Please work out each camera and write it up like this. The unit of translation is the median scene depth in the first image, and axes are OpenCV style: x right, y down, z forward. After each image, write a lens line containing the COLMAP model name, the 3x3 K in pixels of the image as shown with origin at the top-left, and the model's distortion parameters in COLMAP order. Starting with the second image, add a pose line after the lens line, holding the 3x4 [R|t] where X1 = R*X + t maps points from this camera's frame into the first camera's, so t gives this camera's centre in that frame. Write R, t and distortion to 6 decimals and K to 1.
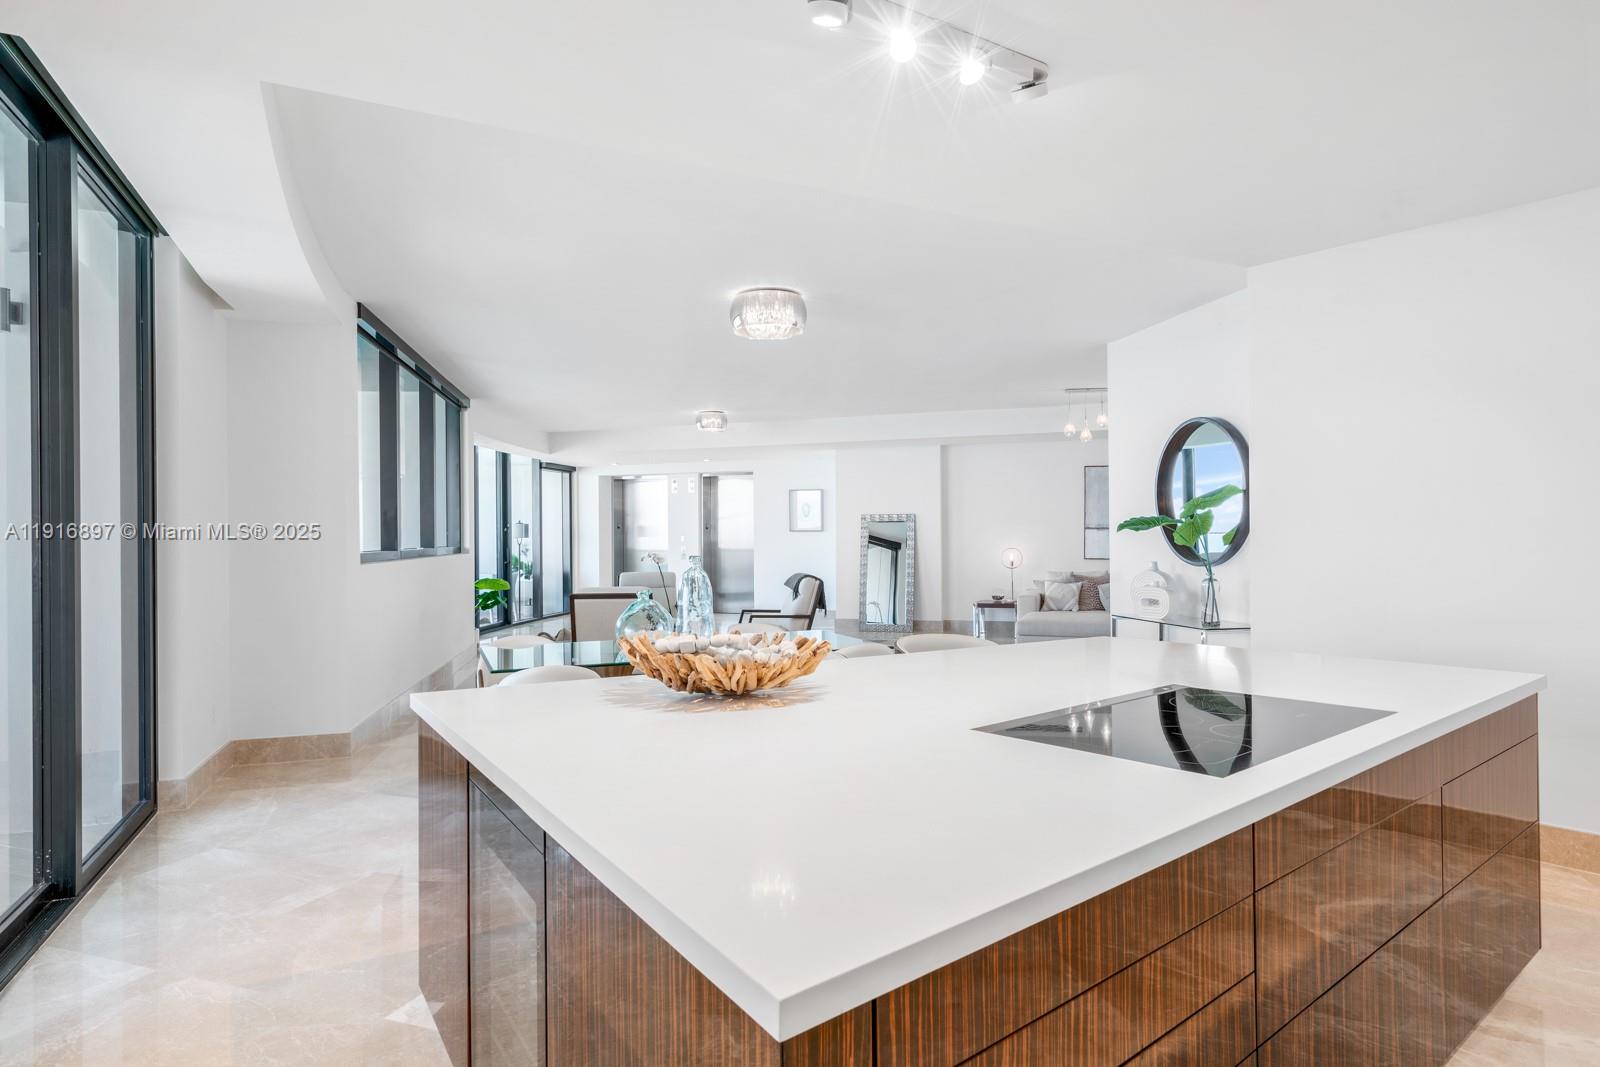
lens RADIAL K [[918.8, 0, 800.9], [0, 918.8, 533.7], [0, 0, 1]] dist [0.001343, 0.000026]
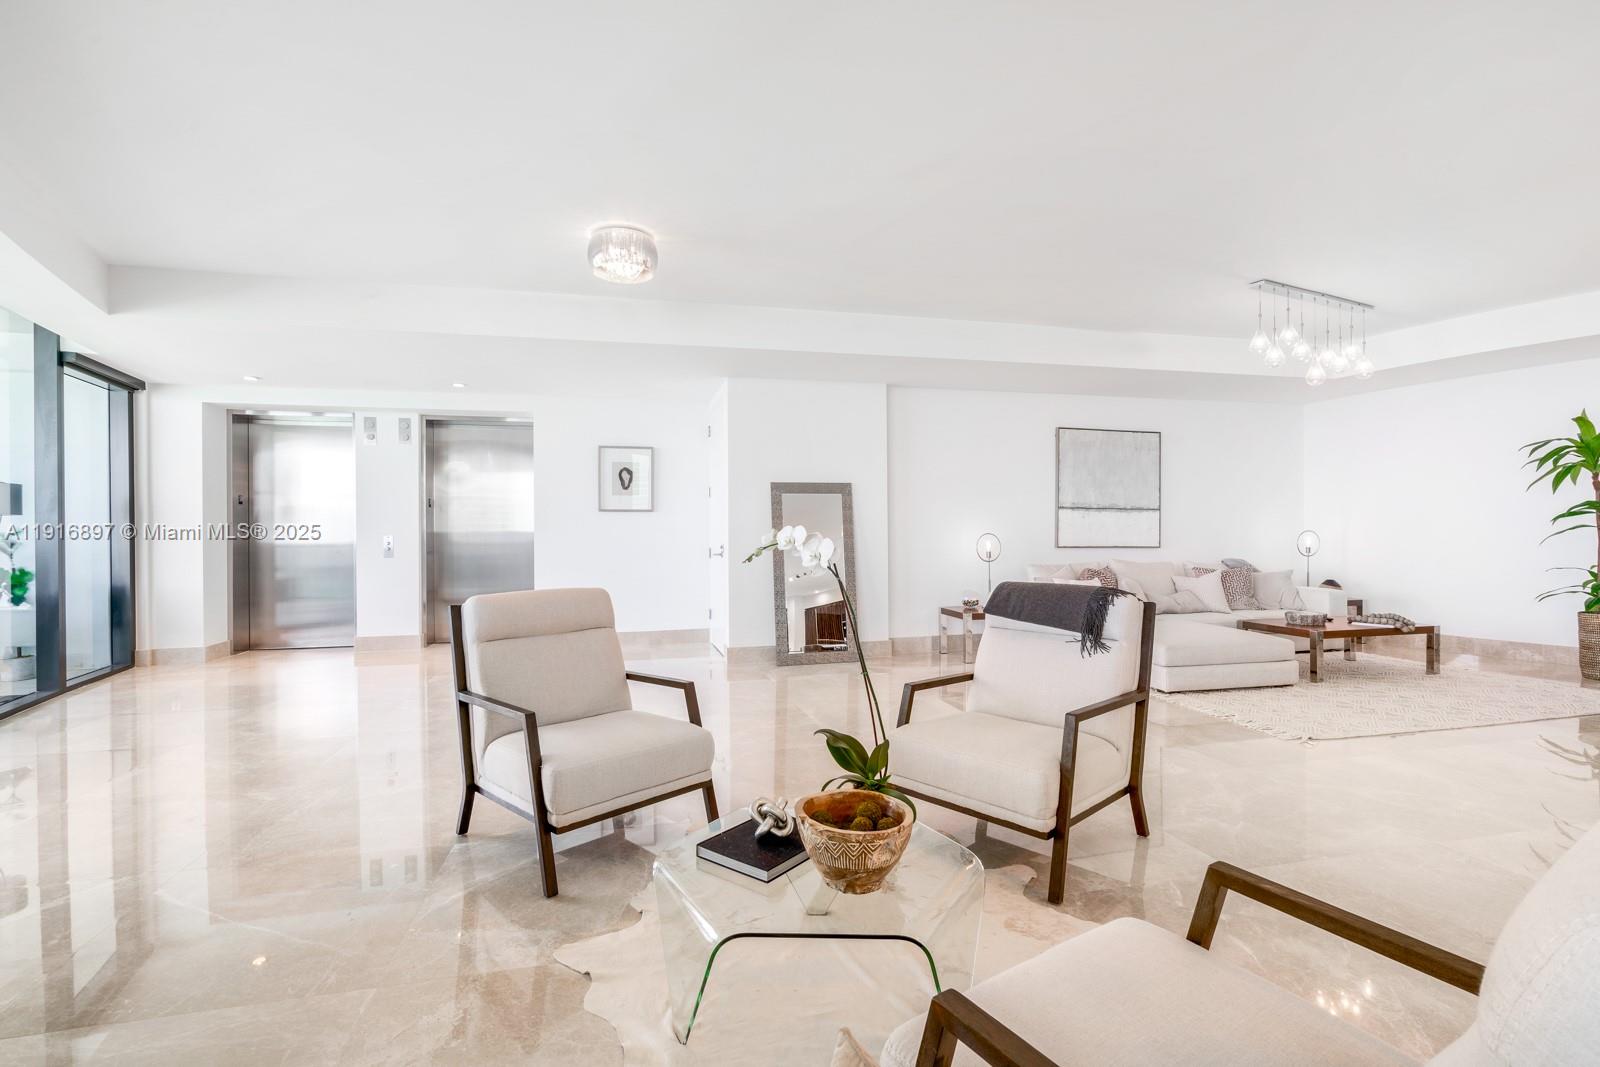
lens RADIAL K [[732.3, 0, 798.3], [0, 732.3, 538.3], [0, 0, 1]] dist [-0.002774, 0.002152]
pose [[0.846035, 0.000631, 0.533127, -0.168376], [-0.002296, 0.999994, 0.002460, 0.015440], [-0.533122, -0.003305, 0.846032, 0.498728]]
